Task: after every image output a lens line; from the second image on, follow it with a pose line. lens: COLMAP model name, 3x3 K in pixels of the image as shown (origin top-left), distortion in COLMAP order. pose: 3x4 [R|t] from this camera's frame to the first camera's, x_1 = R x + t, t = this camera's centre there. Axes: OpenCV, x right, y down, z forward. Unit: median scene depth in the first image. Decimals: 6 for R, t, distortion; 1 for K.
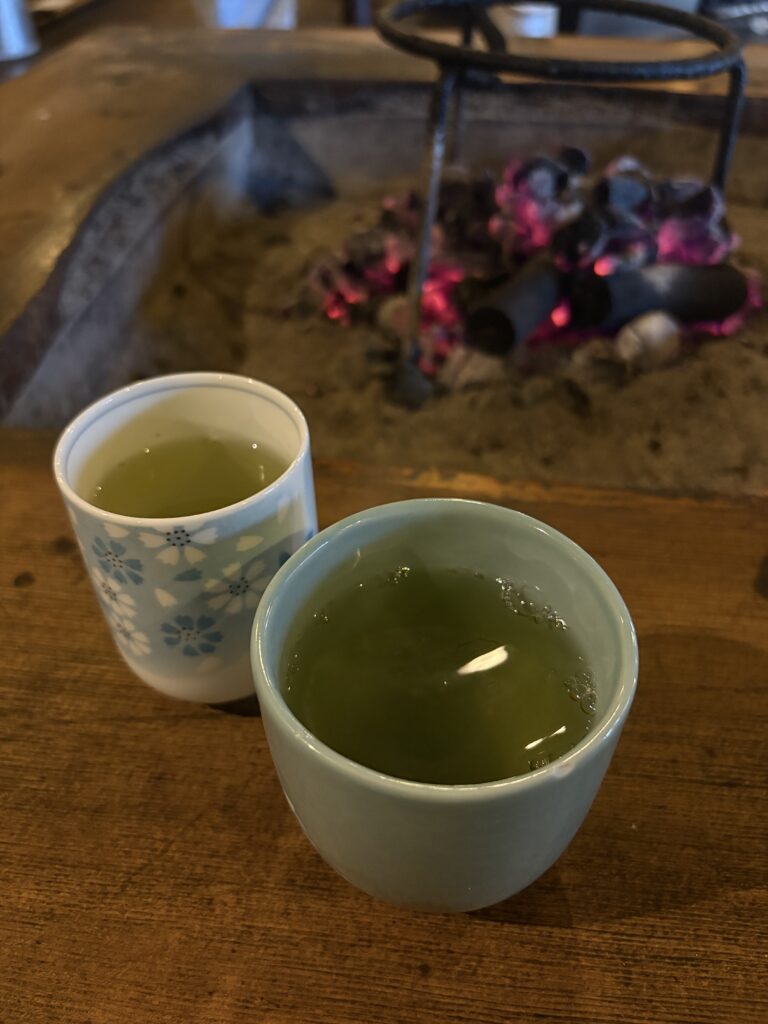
lens RADIAL K [[783.4, 0, 386.4], [0, 783.4, 505.6], [0, 0, 1]] dist [-0.043176, 0.012946]
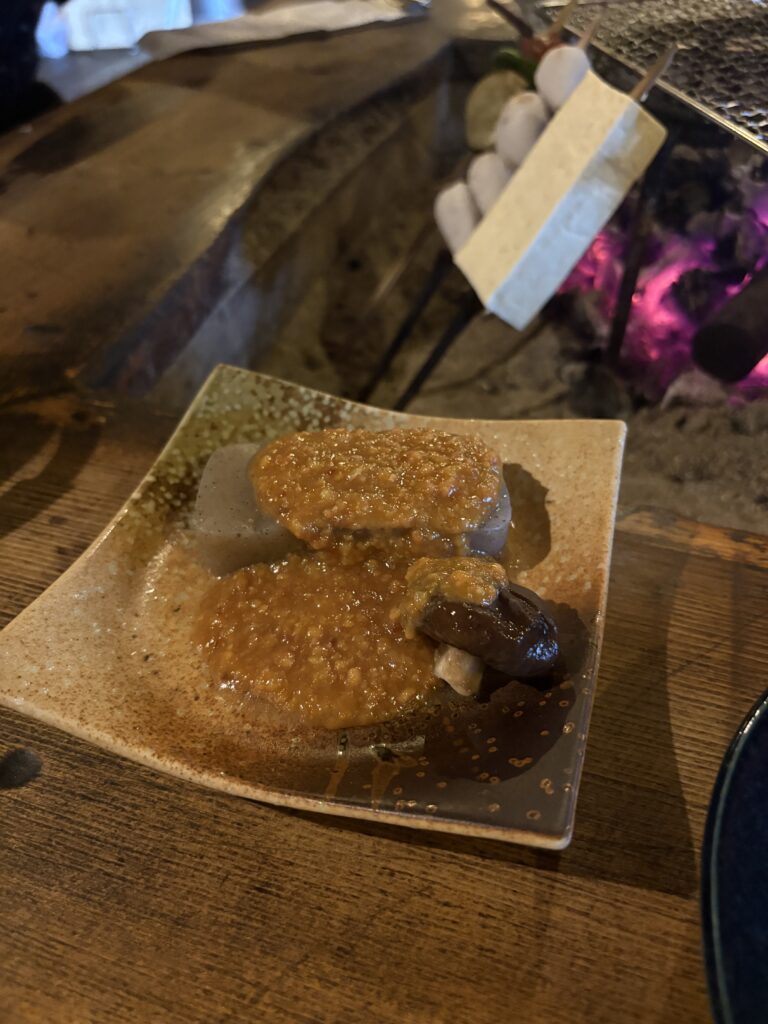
lens RADIAL K [[765.5, 0, 383.3], [0, 765.5, 516.8], [0, 0, 1]] dist [-0.065725, -0.009383]
pose [[0.975421, 0.122819, -0.182946, -0.087205], [-0.116507, 0.992174, 0.044905, -0.064995], [0.187029, -0.022487, 0.982097, 0.314852]]
